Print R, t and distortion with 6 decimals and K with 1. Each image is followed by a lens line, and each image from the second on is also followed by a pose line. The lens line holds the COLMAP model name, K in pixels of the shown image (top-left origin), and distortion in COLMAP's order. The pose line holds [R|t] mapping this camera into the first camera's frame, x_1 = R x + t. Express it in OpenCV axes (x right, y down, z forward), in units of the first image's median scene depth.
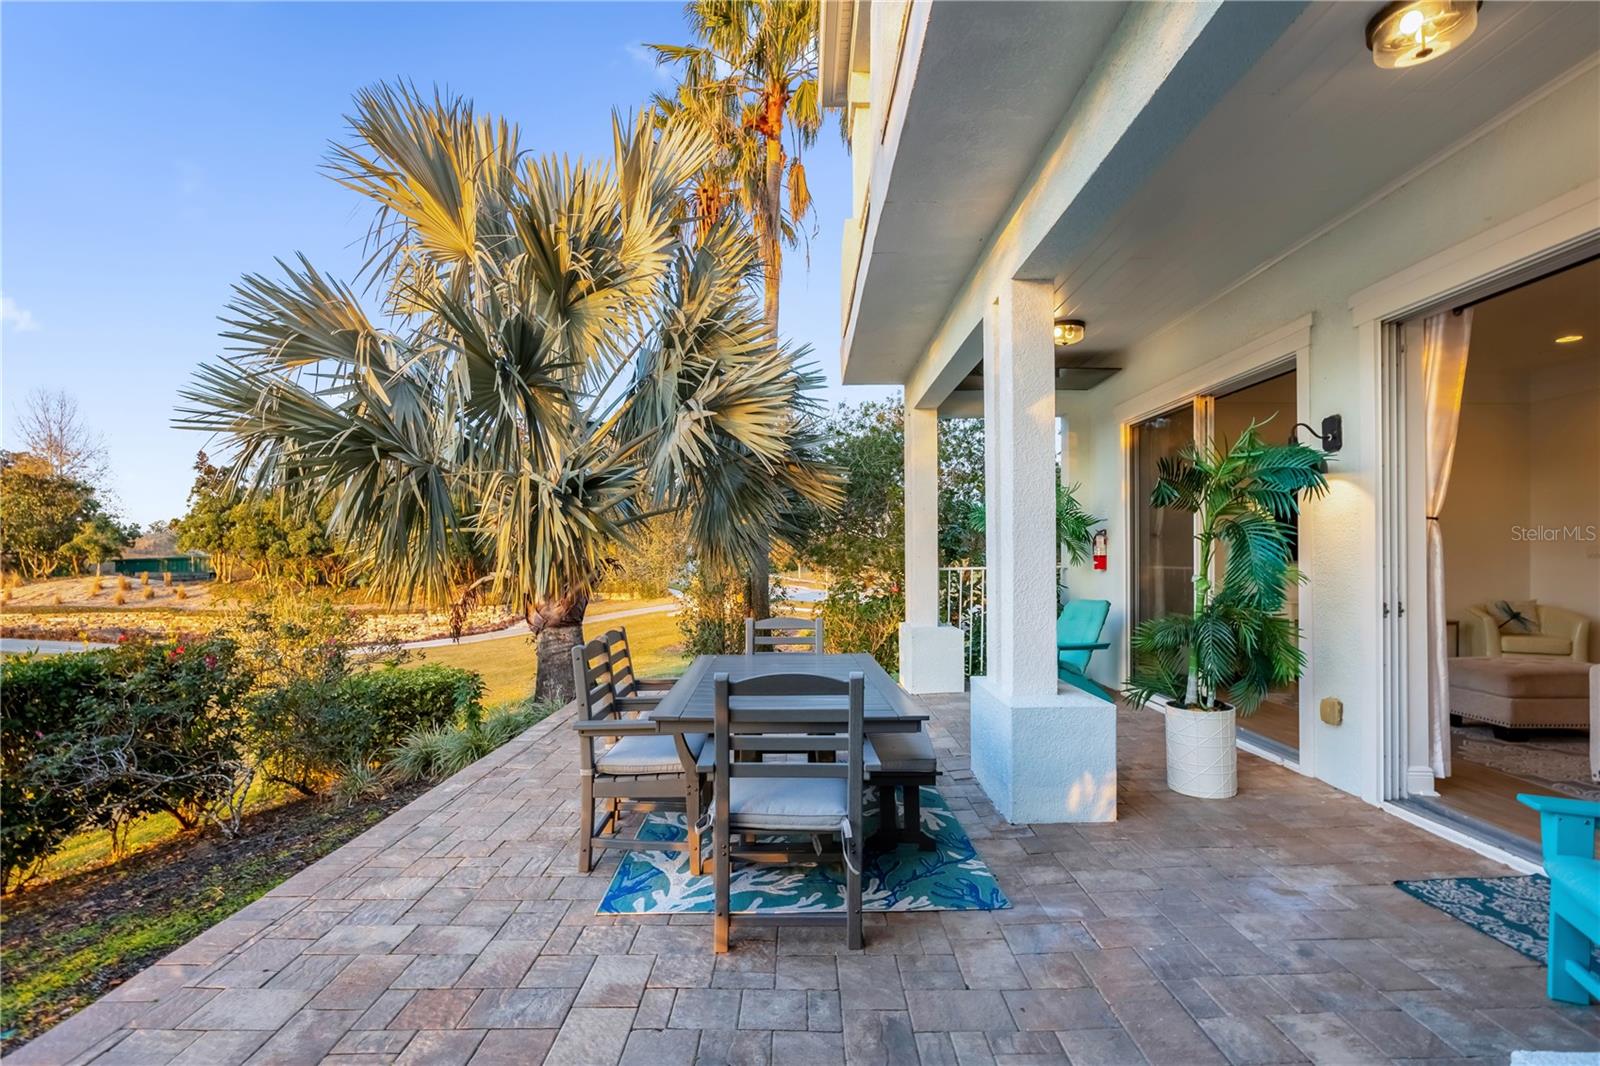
lens RADIAL K [[759.4, 0, 795.1], [0, 759.4, 539.7], [0, 0, 1]] dist [-0.001529, 0.000154]
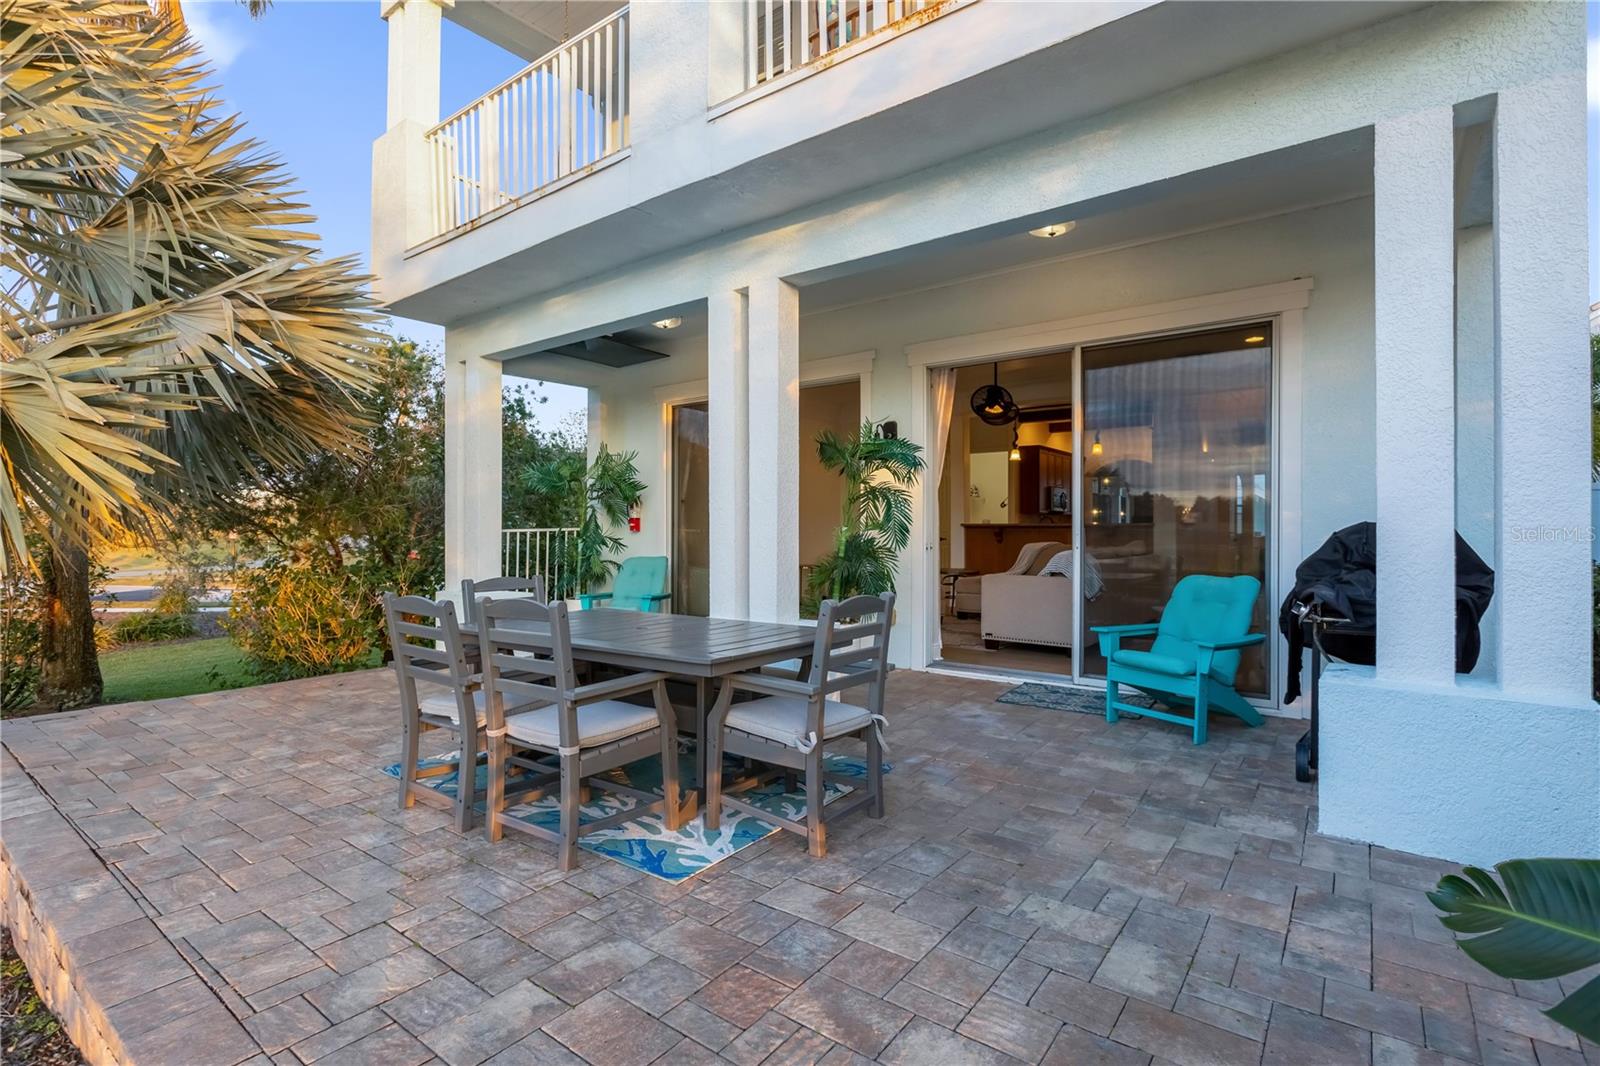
lens RADIAL K [[764.6, 0, 798.5], [0, 764.6, 517.2], [0, 0, 1]] dist [-0.002903, -0.000090]
pose [[0.602267, 0.012817, 0.798192, -0.809271], [-0.013359, 0.999893, -0.005975, 0.051794], [-0.798183, -0.007064, 0.602374, 0.298627]]
